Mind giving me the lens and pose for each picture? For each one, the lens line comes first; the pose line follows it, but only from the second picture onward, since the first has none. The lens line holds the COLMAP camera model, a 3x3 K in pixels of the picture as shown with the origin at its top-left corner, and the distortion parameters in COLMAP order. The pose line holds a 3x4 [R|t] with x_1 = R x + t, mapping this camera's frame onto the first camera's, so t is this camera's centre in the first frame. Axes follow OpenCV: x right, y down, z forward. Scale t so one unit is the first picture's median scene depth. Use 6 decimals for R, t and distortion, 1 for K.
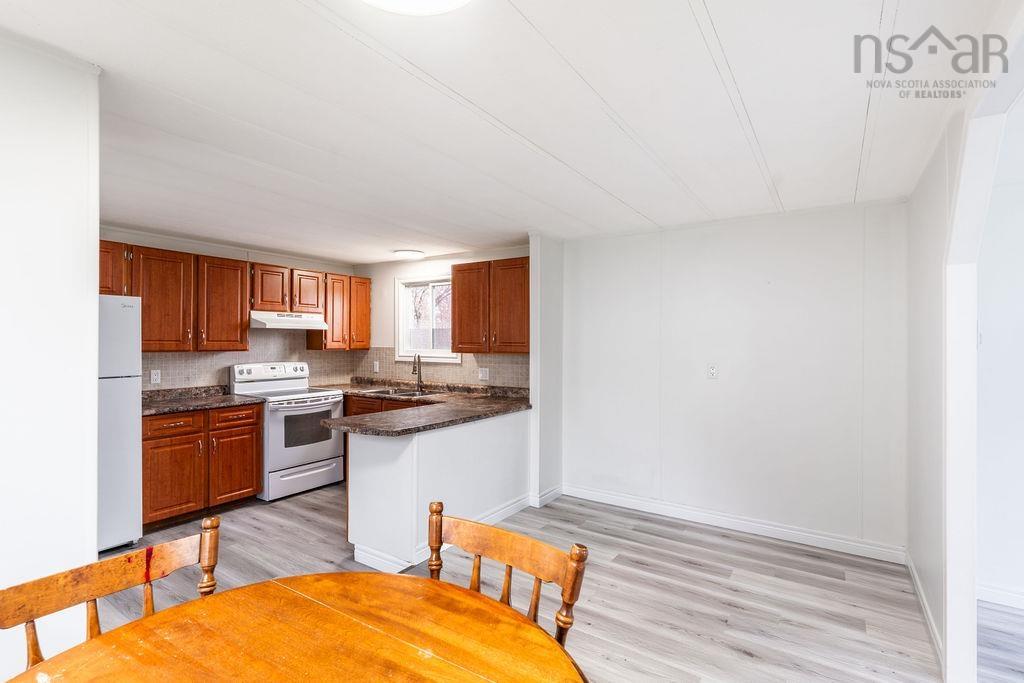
lens RADIAL K [[495.3, 0, 512.2], [0, 495.3, 326.3], [0, 0, 1]] dist [0.003903, -0.001119]
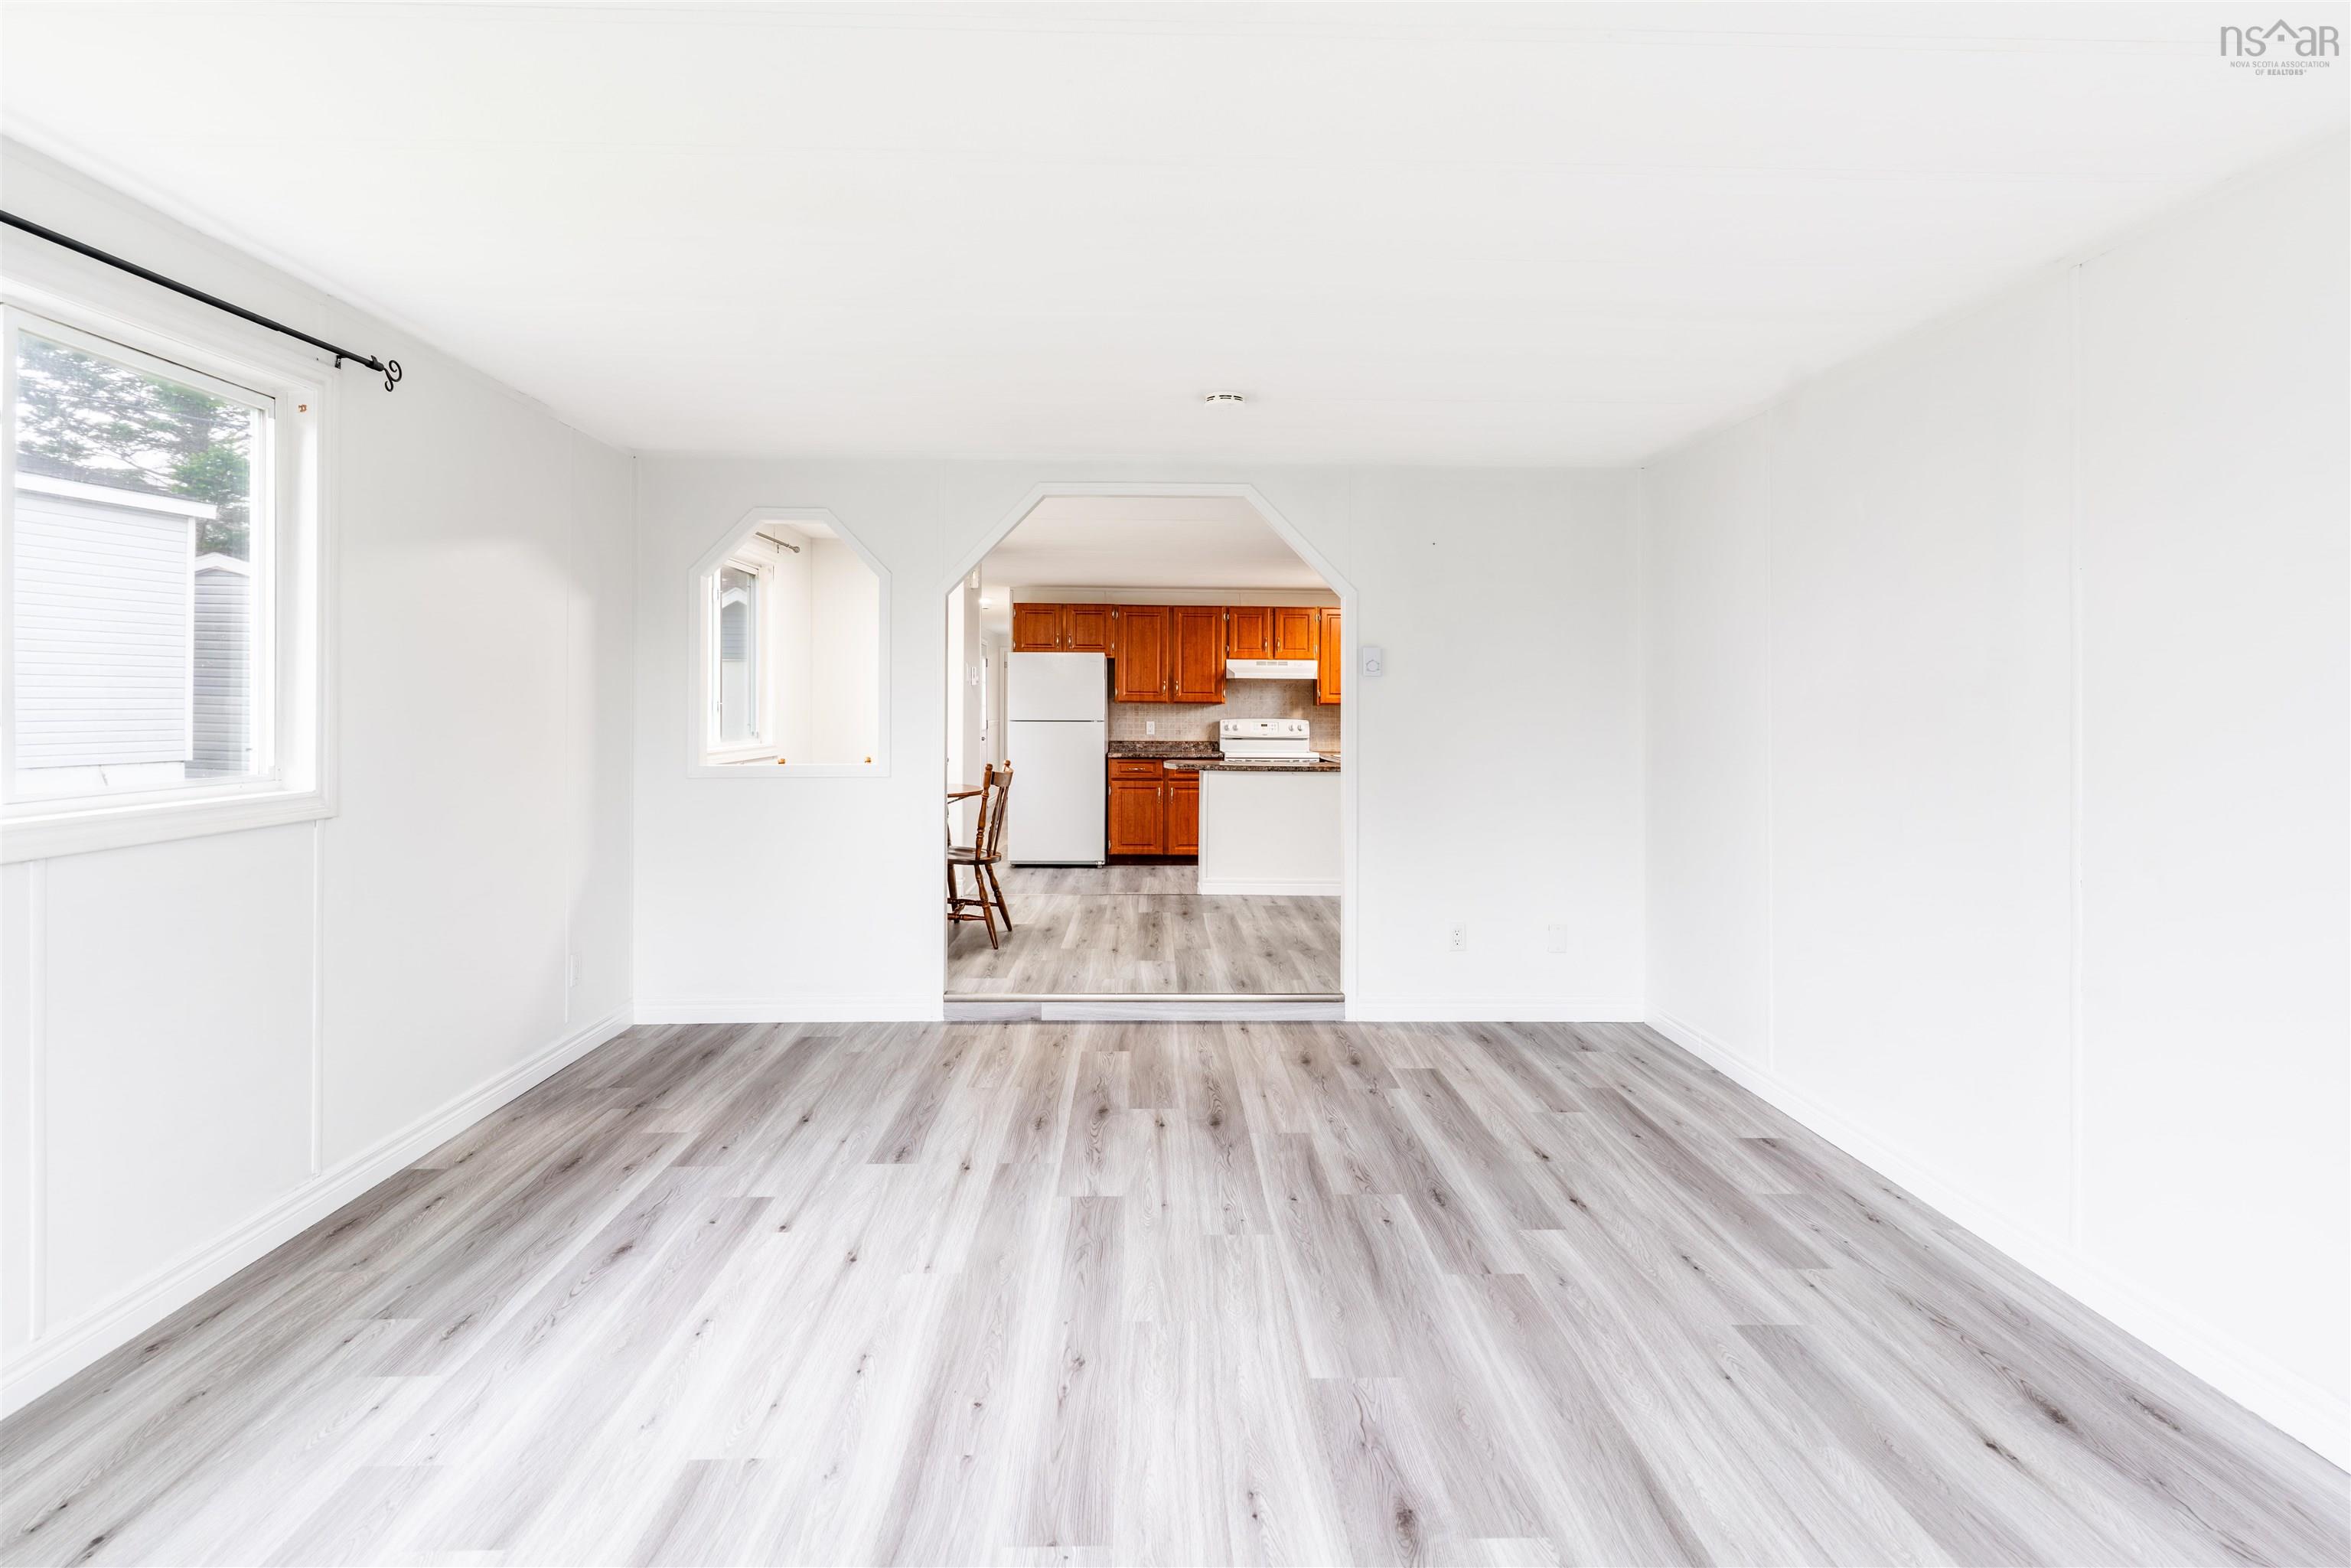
lens RADIAL K [[1137.1, 0, 1154.2], [0, 1137.1, 656.6], [0, 0, 1]] dist [0.003903, -0.001119]
pose [[0.568688, -0.036544, -0.821741, 1.111827], [0.017425, 0.999324, -0.032382, 0.028178], [0.822369, 0.004097, 0.568940, -0.298198]]
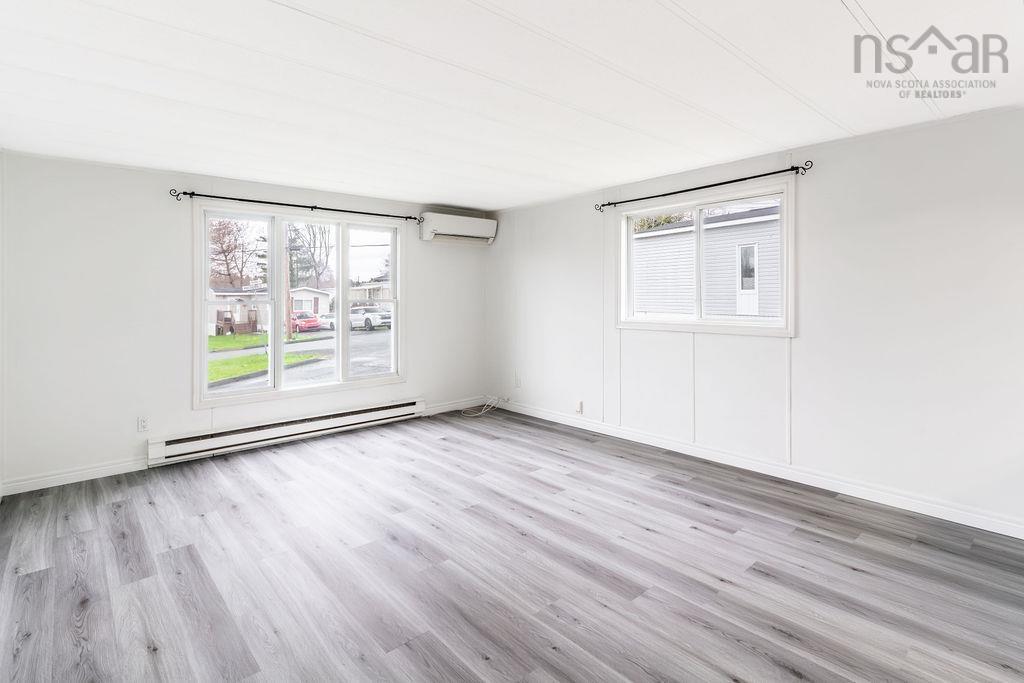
lens RADIAL K [[495.3, 0, 519.5], [0, 495.3, 297.5], [0, 0, 1]] dist [0.003903, -0.001119]
pose [[-0.973056, 0.000850, 0.230569, 0.559382], [-0.003447, 0.999828, -0.018232, 0.042136], [-0.230545, -0.018535, -0.972885, 0.520894]]
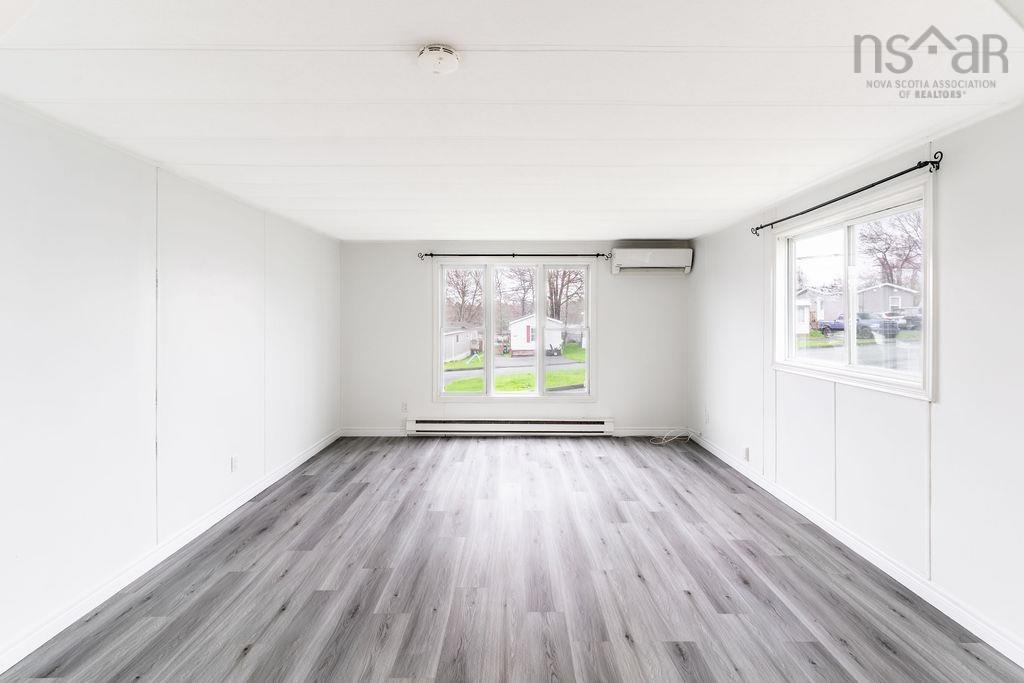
lens RADIAL K [[495.3, 0, 530.0], [0, 495.3, 320.5], [0, 0, 1]] dist [0.003903, -0.001119]
pose [[-0.588480, -0.013994, 0.808391, 0.155779], [-0.023877, 0.999715, -0.000076, 0.010916], [-0.808159, -0.019346, -0.588646, 0.356206]]
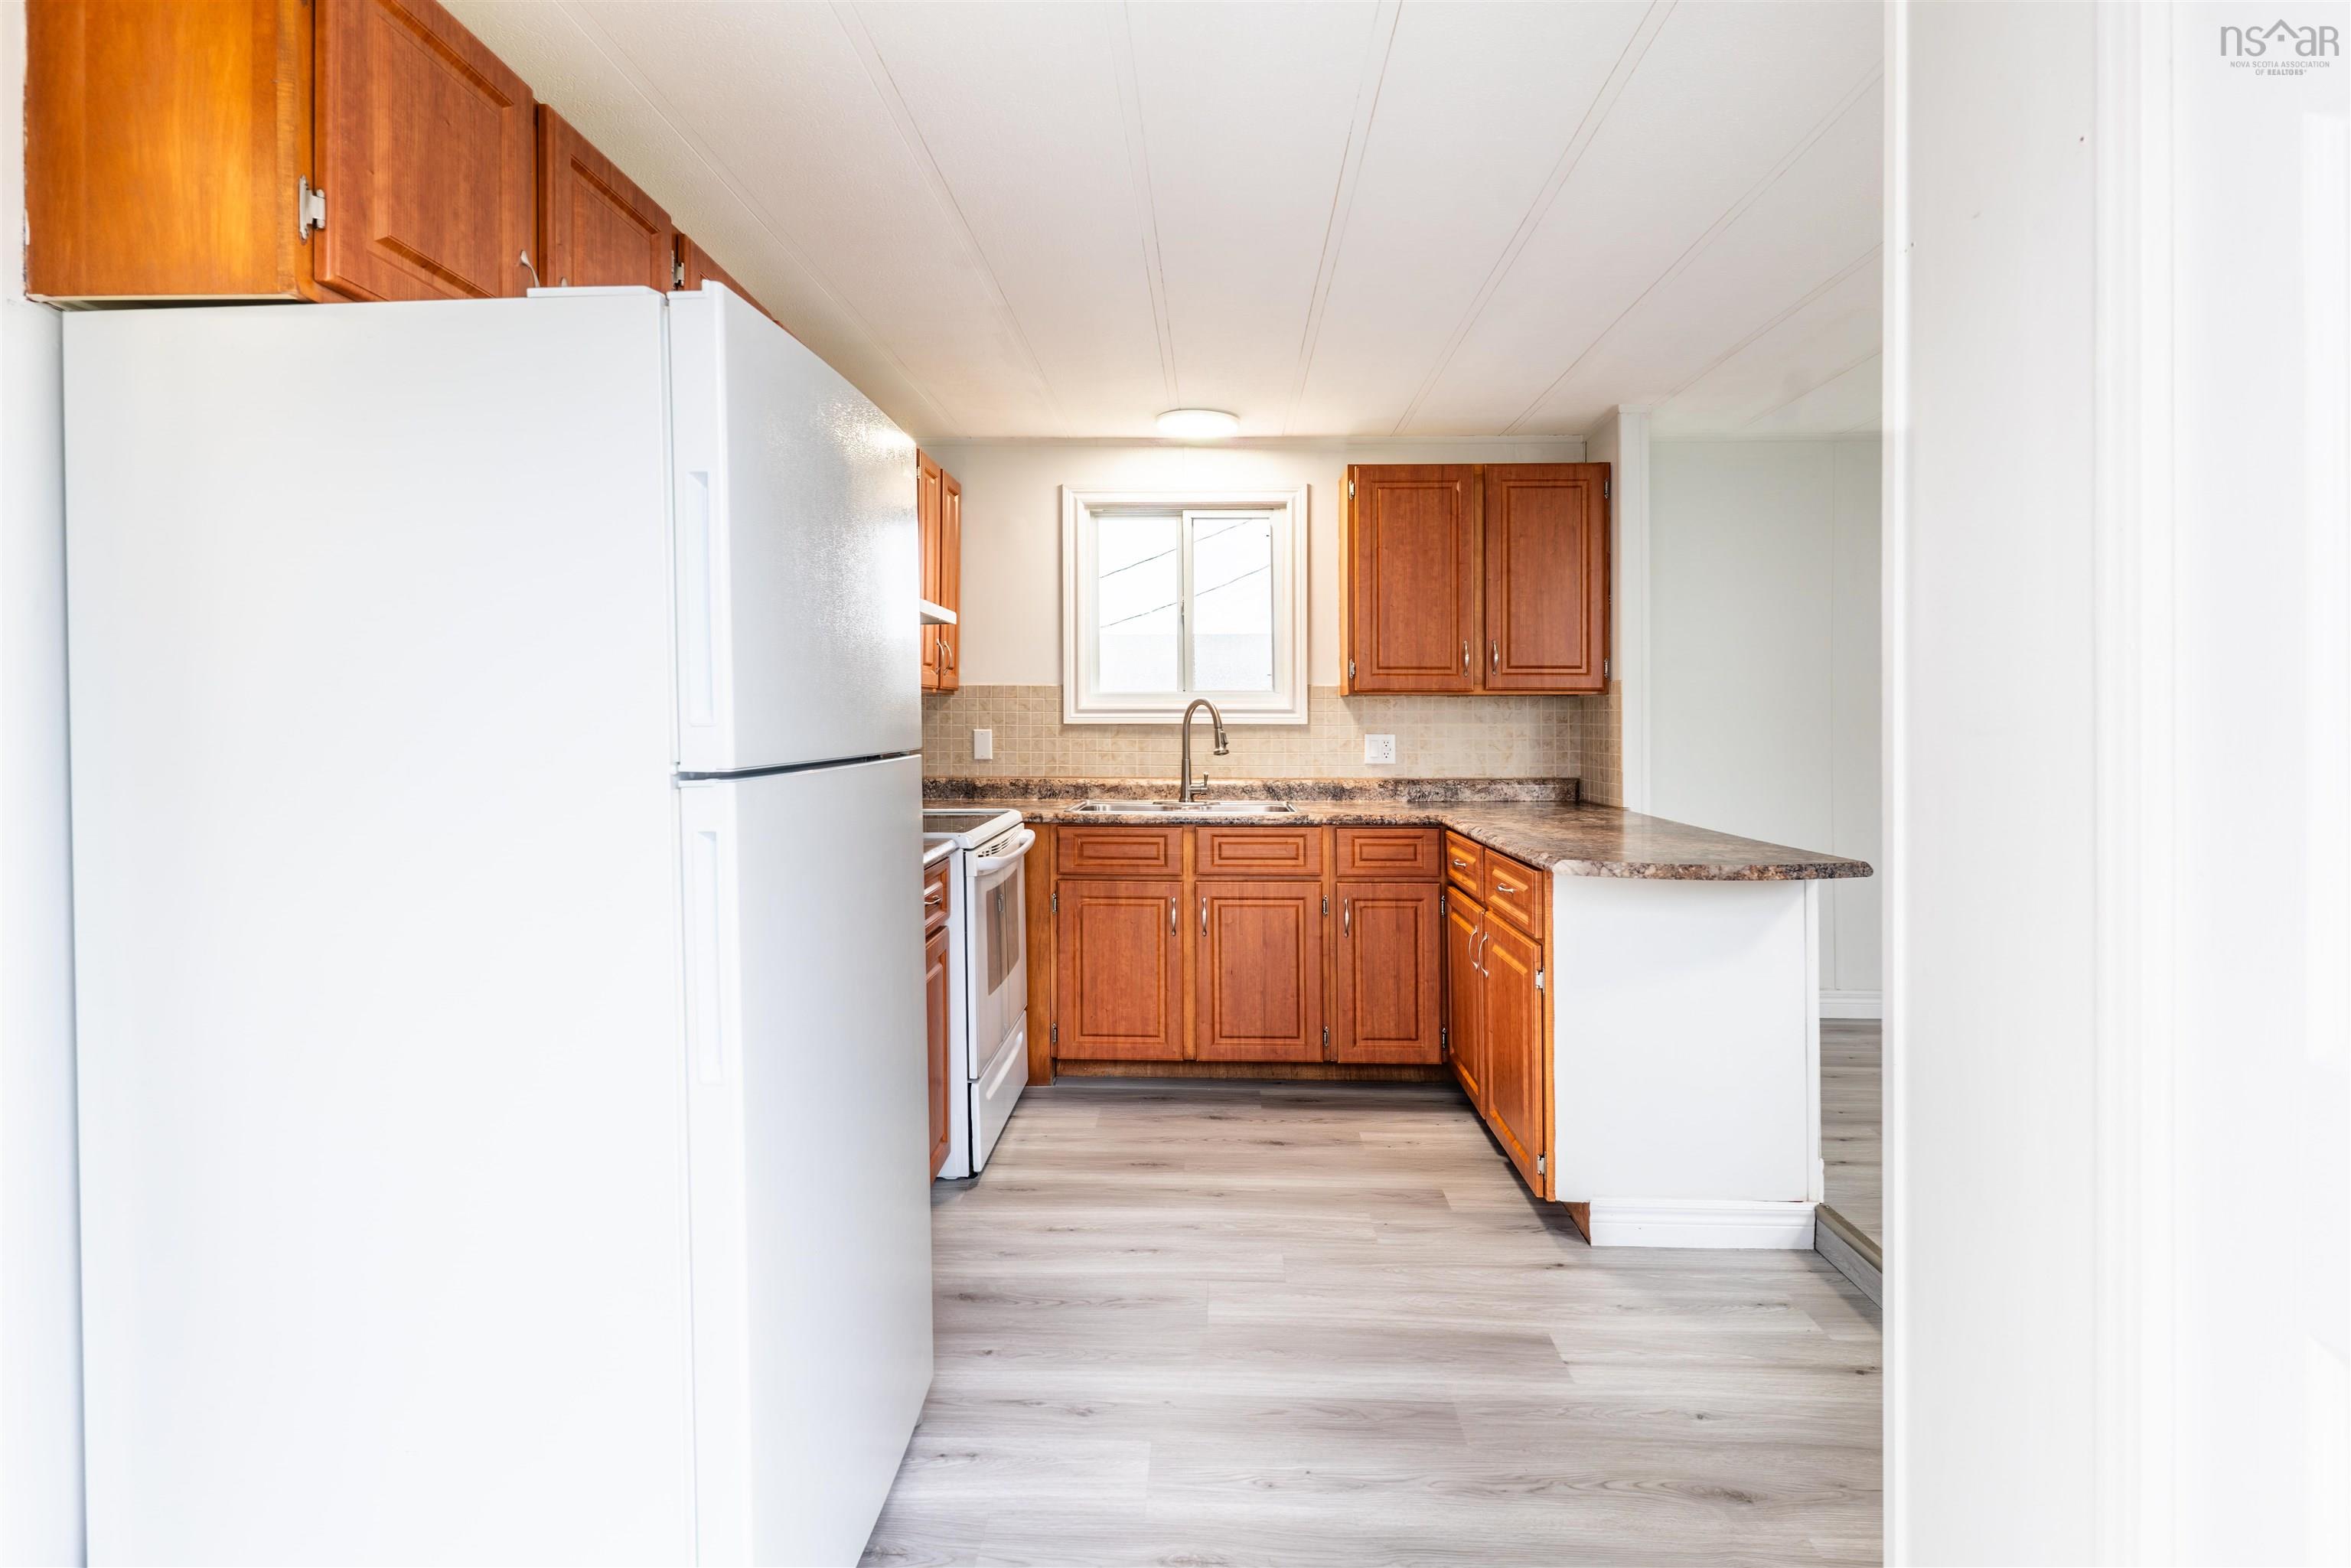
lens RADIAL K [[1137.1, 0, 1209.1], [0, 1137.1, 696.1], [0, 0, 1]] dist [0.003903, -0.001119]
pose [[0.843844, 0.005383, 0.536562, -0.691686], [-0.013992, 0.999830, 0.011975, 0.045974], [-0.536407, -0.017613, 0.843776, 0.317736]]
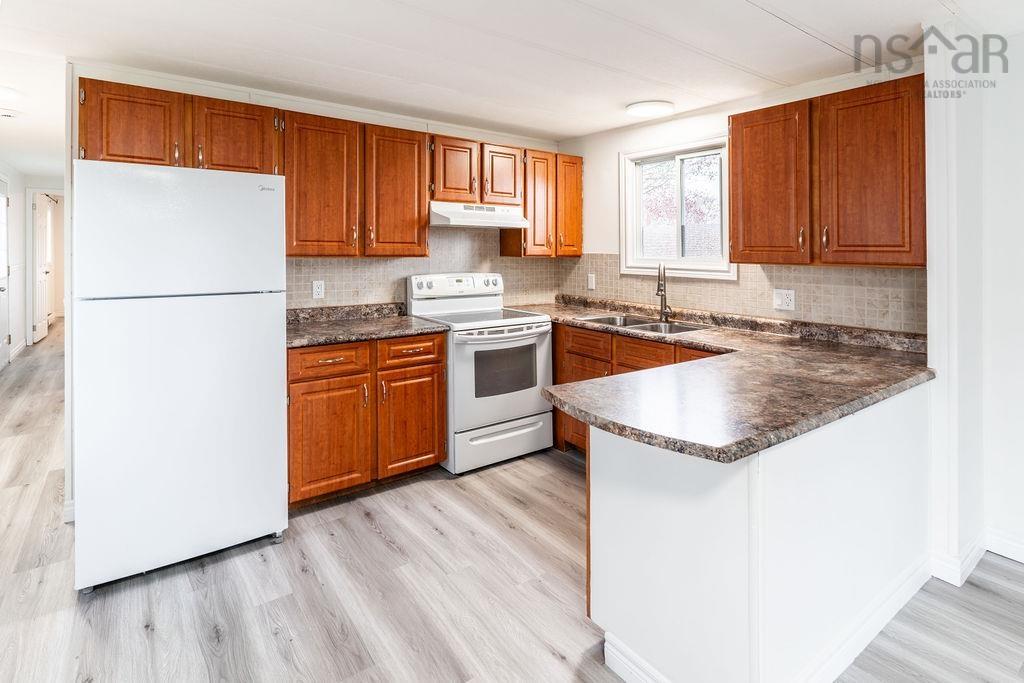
lens RADIAL K [[526.2, 0, 513.3], [0, 526.2, 240.9], [0, 0, 1]] dist [0.000832, 0.000515]
pose [[0.941206, -0.000870, -0.337831, -0.154878], [0.005078, 0.999920, 0.011571, 0.018056], [0.337794, -0.012606, 0.941136, 0.318207]]
